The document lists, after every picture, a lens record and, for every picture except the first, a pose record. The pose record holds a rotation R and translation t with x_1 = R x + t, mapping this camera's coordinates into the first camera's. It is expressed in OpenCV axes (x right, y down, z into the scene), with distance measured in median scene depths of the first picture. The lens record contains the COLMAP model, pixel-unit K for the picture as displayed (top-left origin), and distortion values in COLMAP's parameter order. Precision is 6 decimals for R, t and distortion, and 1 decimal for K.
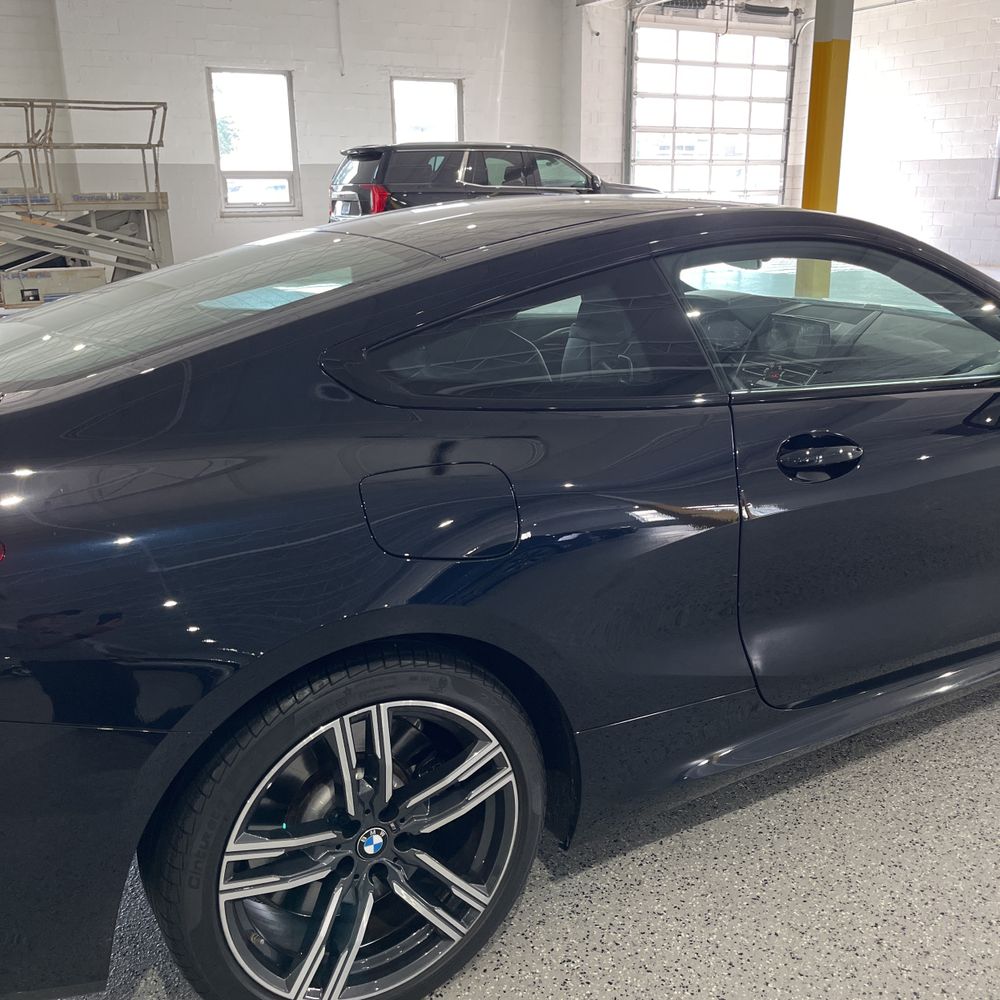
lens RADIAL K [[1032.5, 0, 494.8], [0, 1032.5, 499.1], [0, 0, 1]] dist [0.036565, -0.012998]
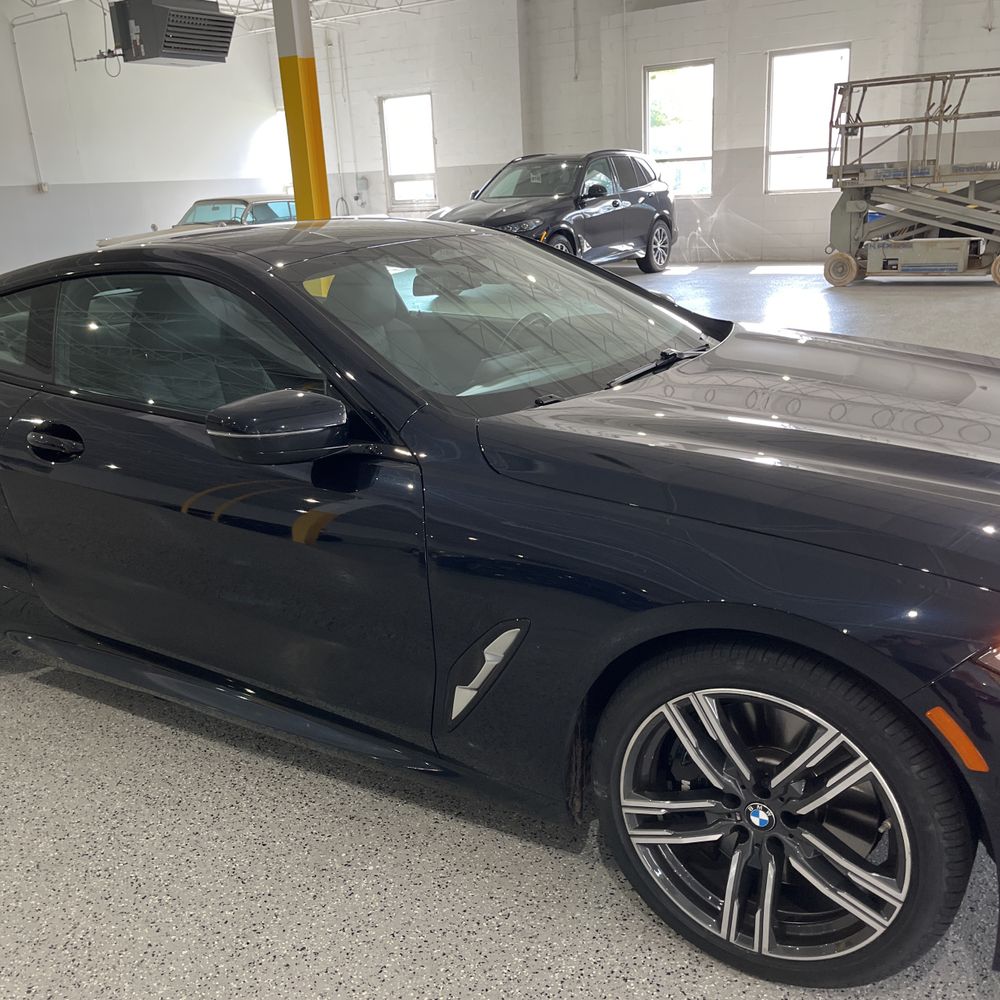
lens RADIAL K [[1017.4, 0, 492.9], [0, 1017.4, 499.8], [0, 0, 1]] dist [0.024201, -0.003014]
pose [[0.451908, 0.253636, -0.855247, 0.310742], [-0.211853, 0.961814, 0.173298, -0.057760], [0.866543, 0.102872, 0.488385, 0.160295]]
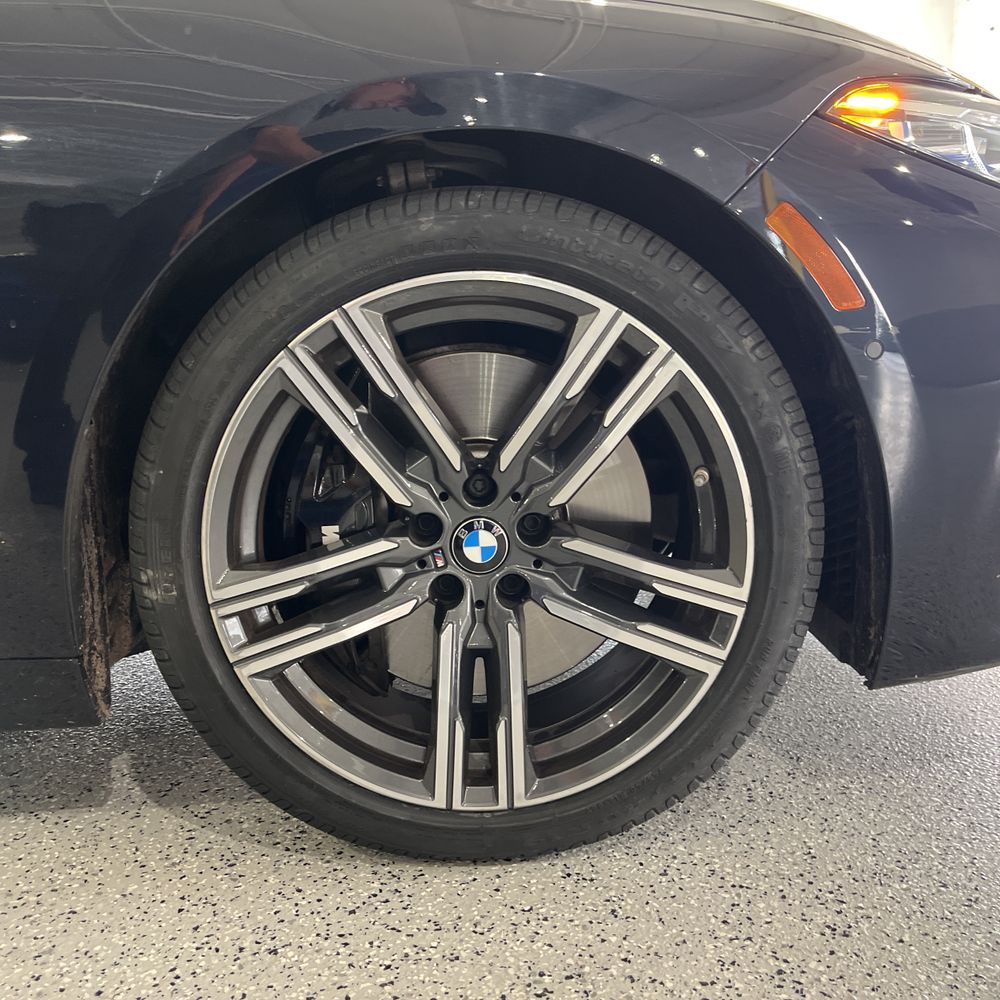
lens RADIAL K [[1048.8, 0, 500.0], [0, 1048.8, 500.0], [0, 0, 1]] dist [0.023882, -0.017479]
pose [[0.870892, 0.080163, -0.484893, 0.247135], [-0.113827, 0.992682, -0.040328, 0.011179], [0.478111, 0.090316, 0.873643, 0.204379]]
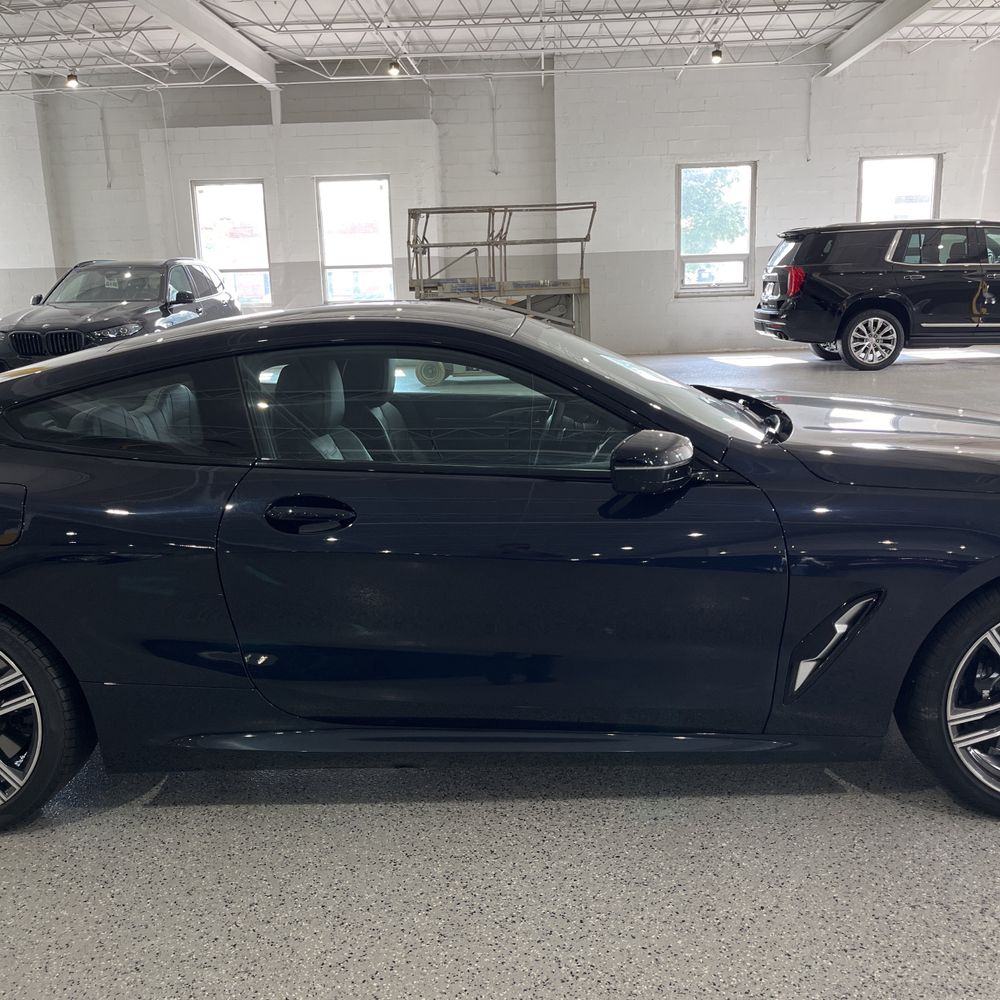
lens RADIAL K [[1022.8, 0, 491.6], [0, 1022.8, 497.9], [0, 0, 1]] dist [0.032663, -0.019833]
pose [[0.842429, 0.100898, -0.529276, 0.214525], [-0.135859, 0.990348, -0.027449, -0.010749], [0.521398, 0.095031, 0.848006, 0.011101]]
